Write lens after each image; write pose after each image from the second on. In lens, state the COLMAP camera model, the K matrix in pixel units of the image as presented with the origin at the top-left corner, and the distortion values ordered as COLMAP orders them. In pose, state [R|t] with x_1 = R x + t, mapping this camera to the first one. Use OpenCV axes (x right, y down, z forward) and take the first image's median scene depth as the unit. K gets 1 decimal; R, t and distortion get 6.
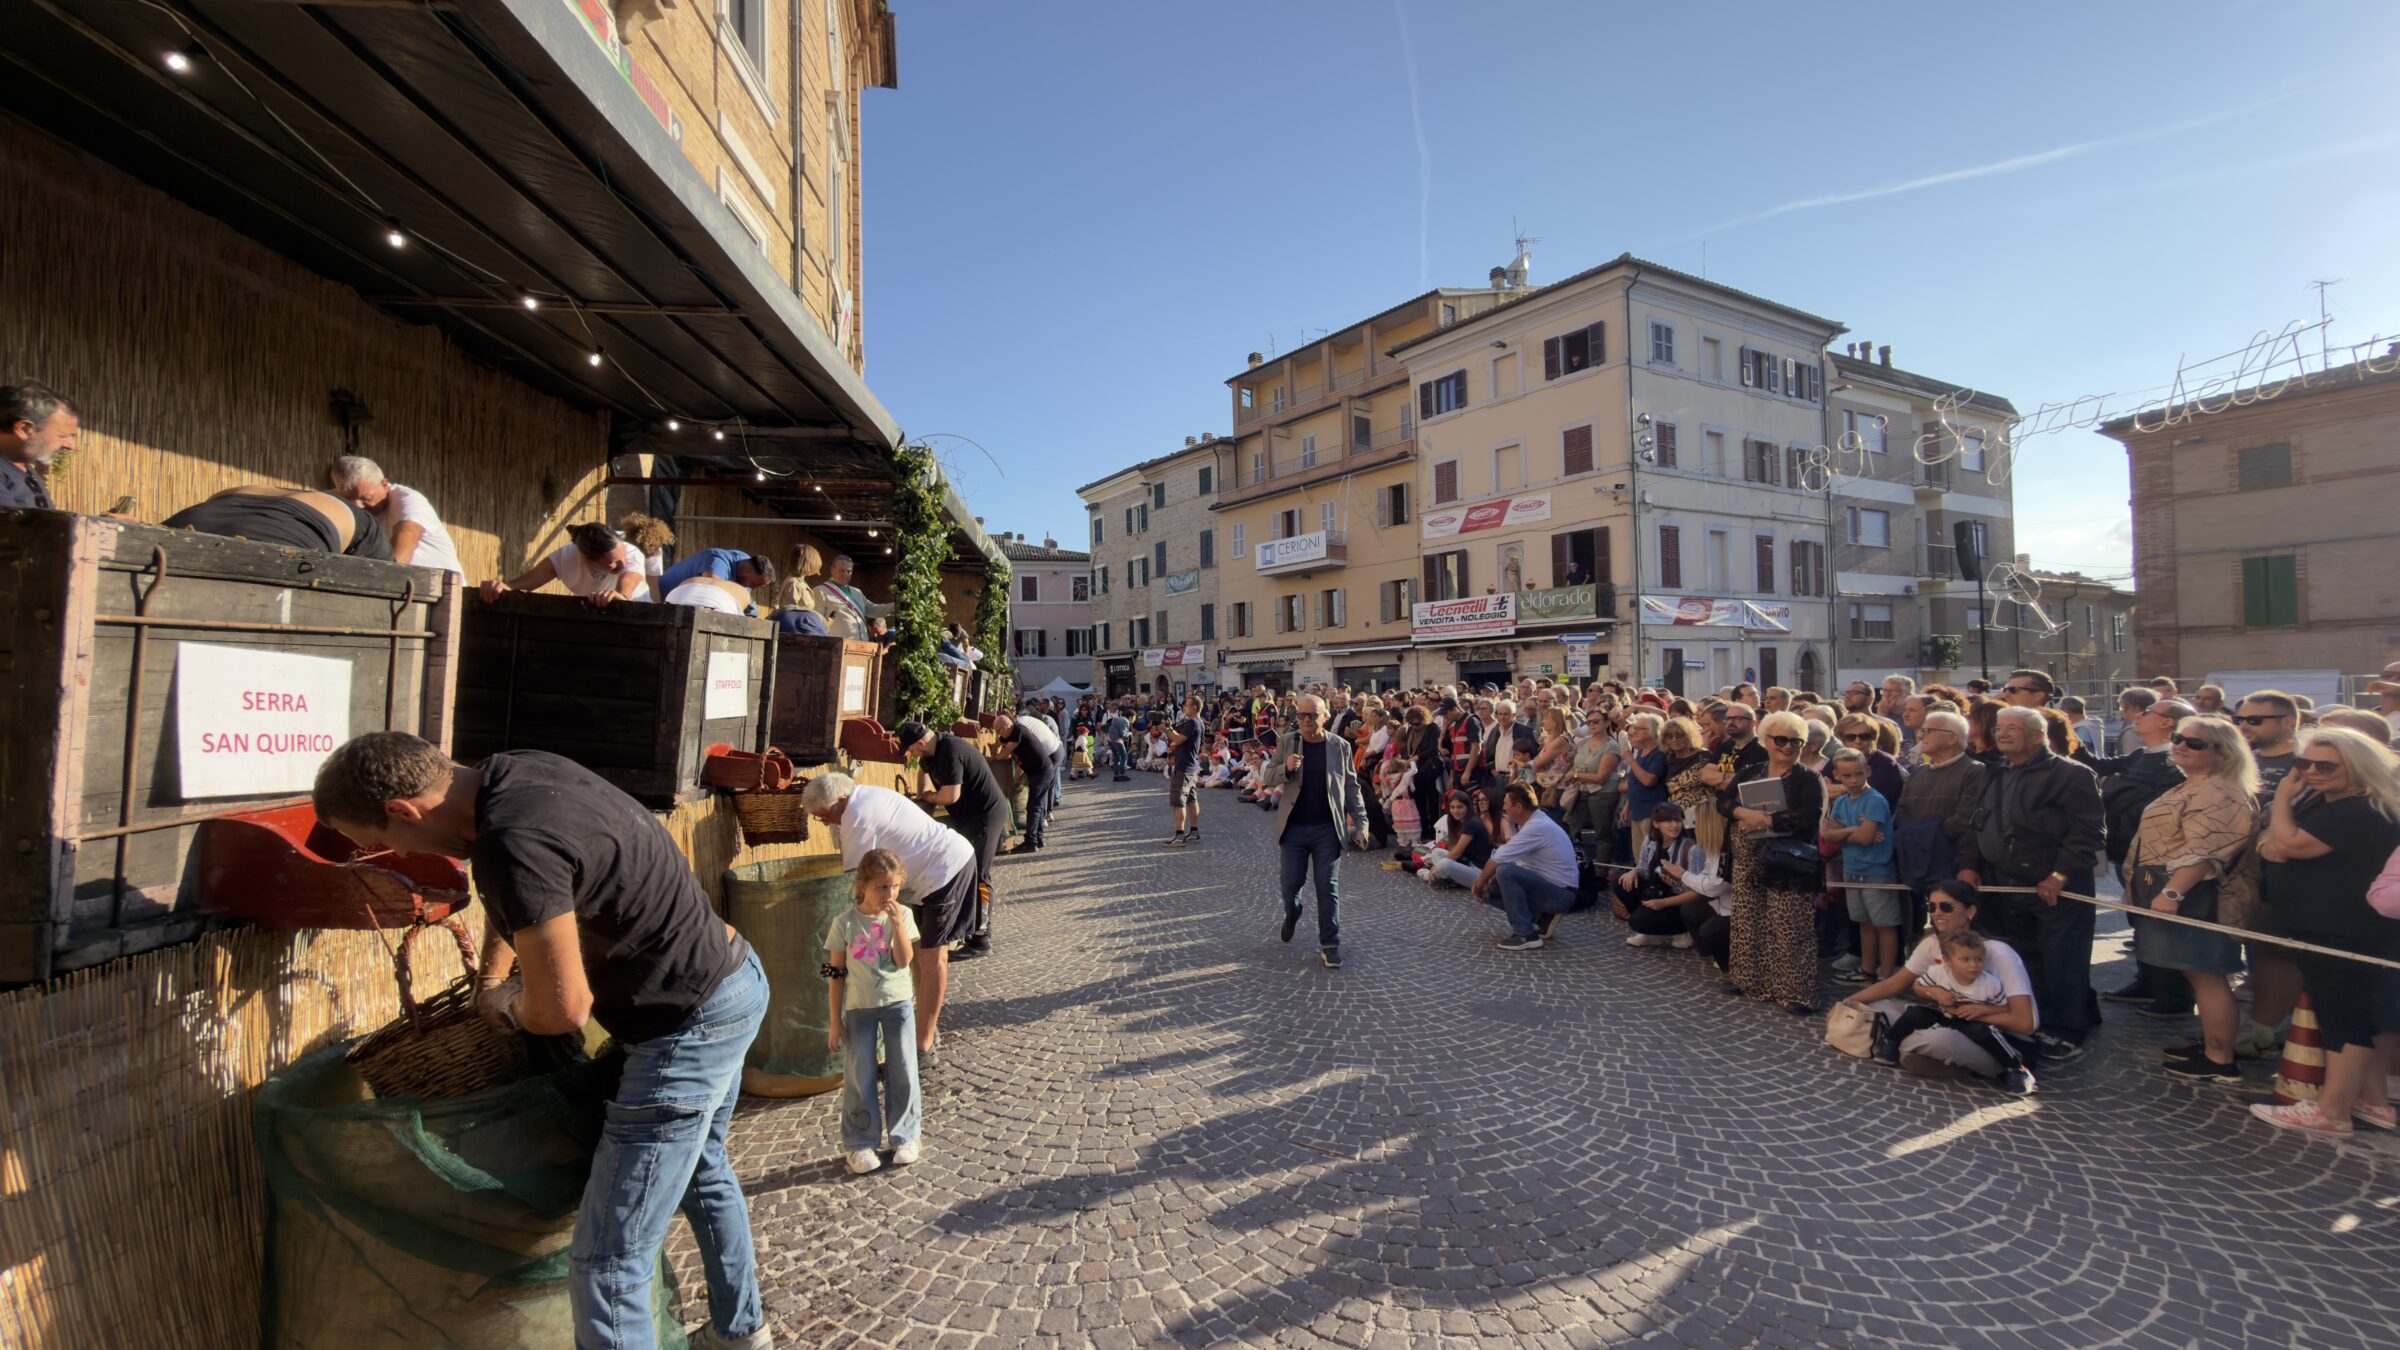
lens RADIAL K [[986.1, 0, 1200.0], [0, 986.1, 675.0], [0, 0, 1]] dist [-0.001070, 0.000024]
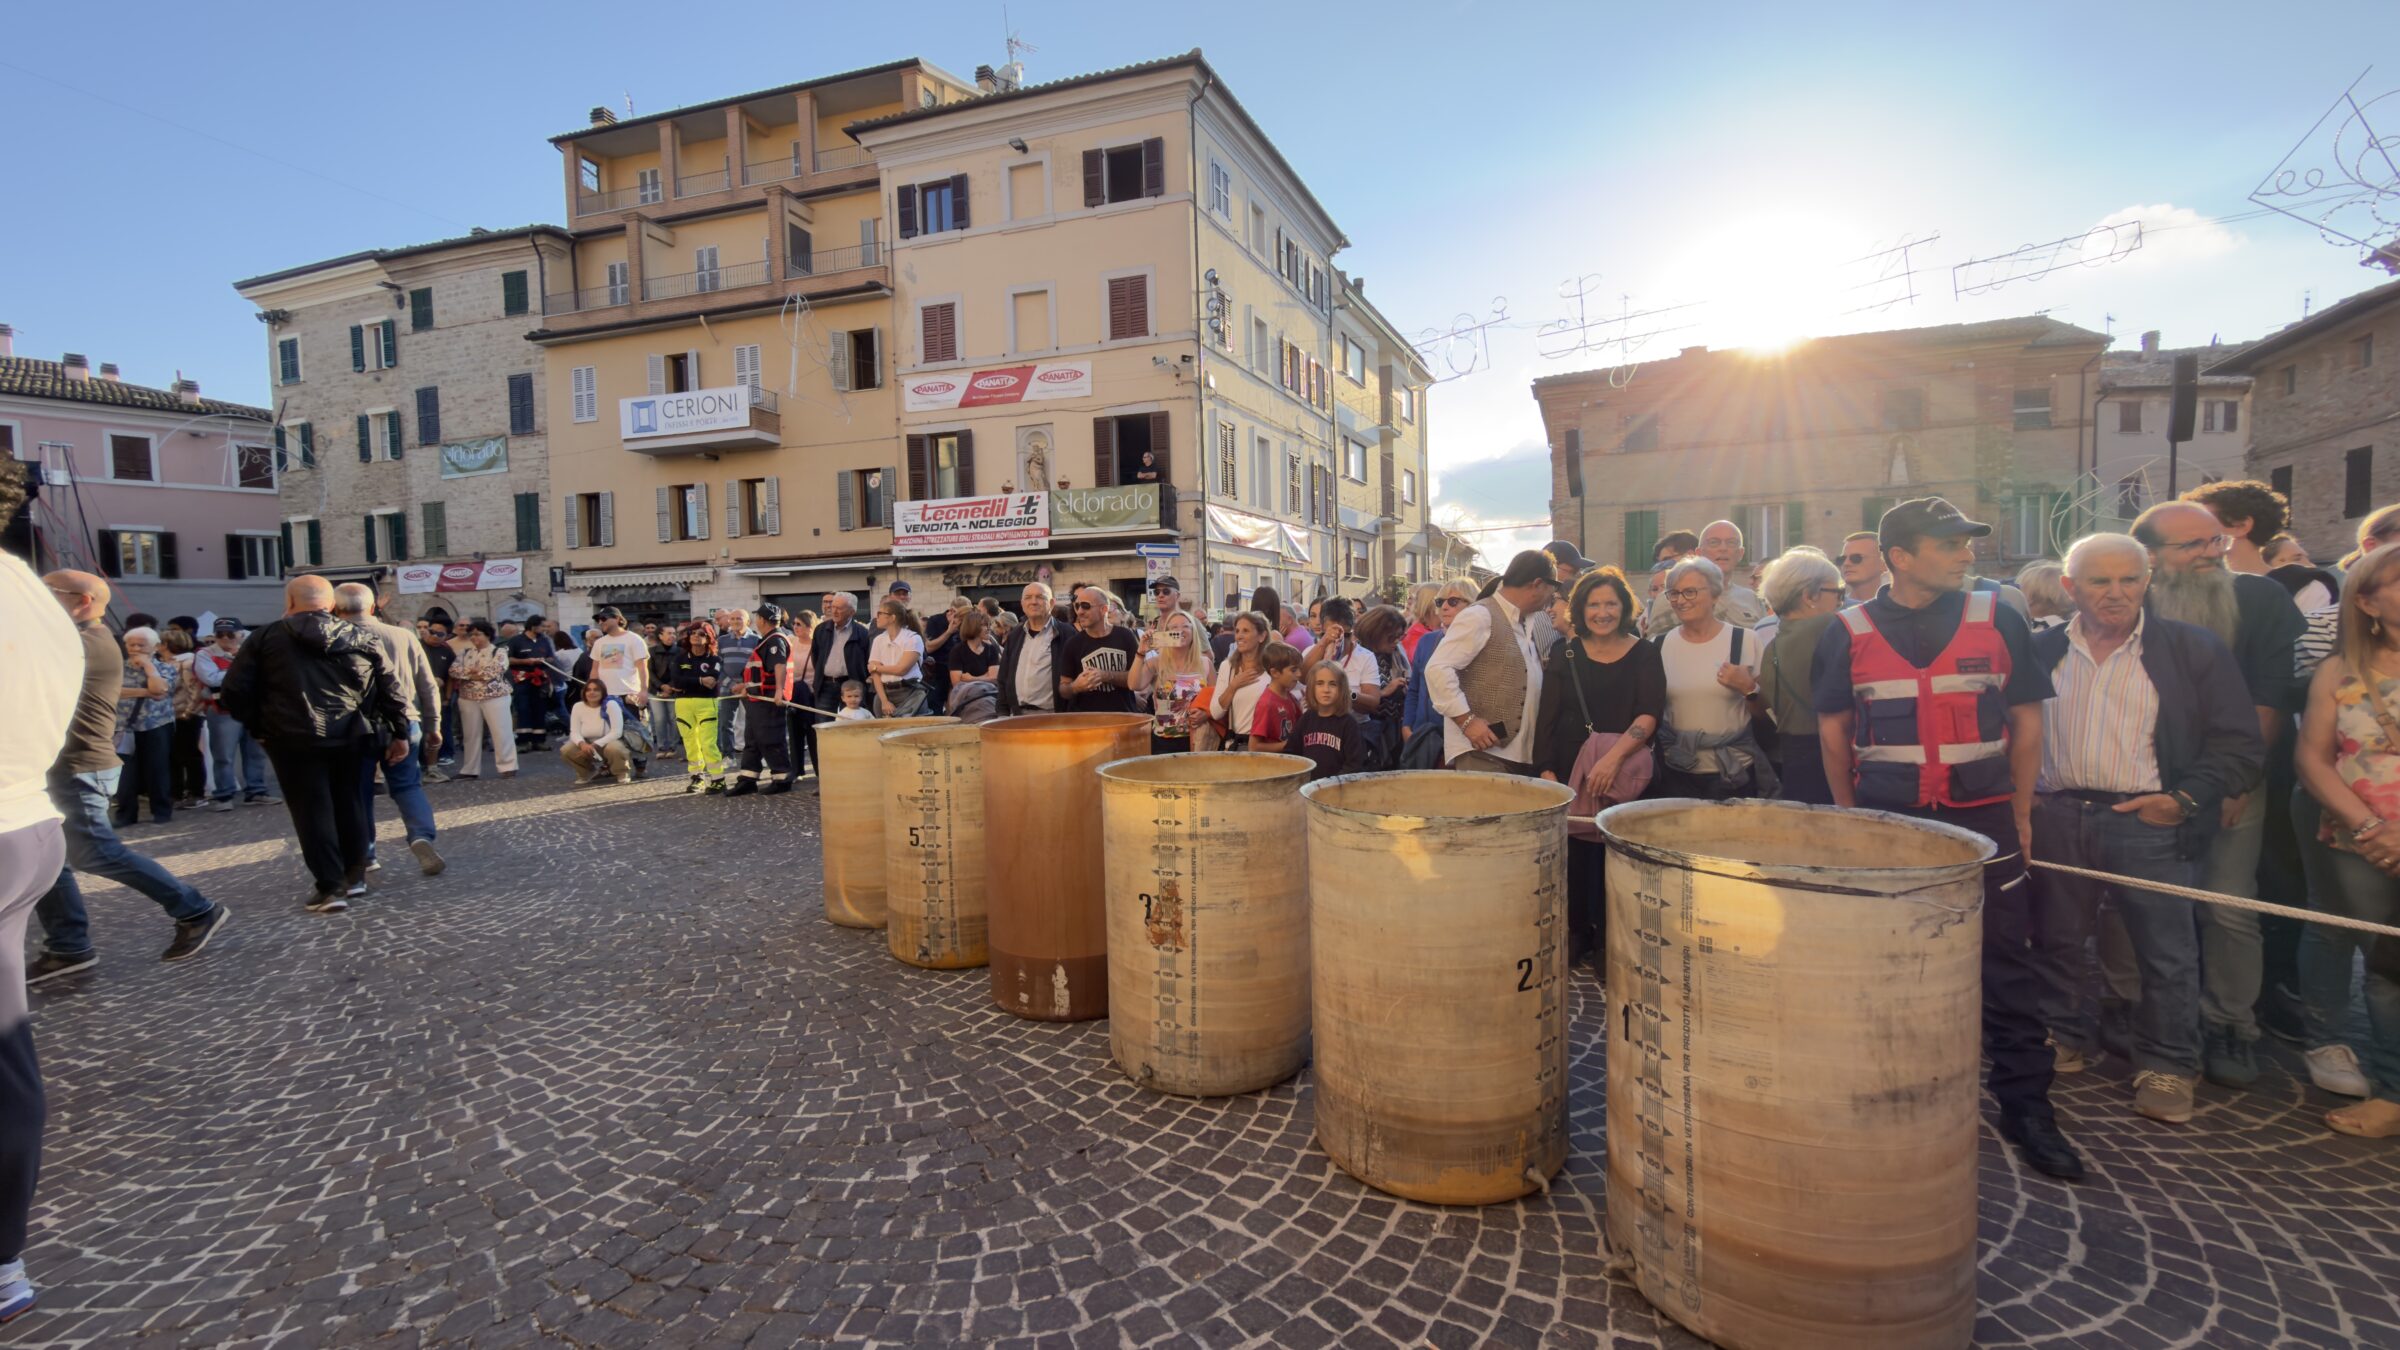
lens RADIAL K [[986.1, 0, 1200.0], [0, 986.1, 675.0], [0, 0, 1]] dist [-0.001070, 0.000024]
pose [[0.808345, -0.026179, 0.588126, -0.021313], [-0.001357, 0.998925, 0.046330, 0.016394], [-0.588707, -0.038248, 0.807441, 0.288732]]
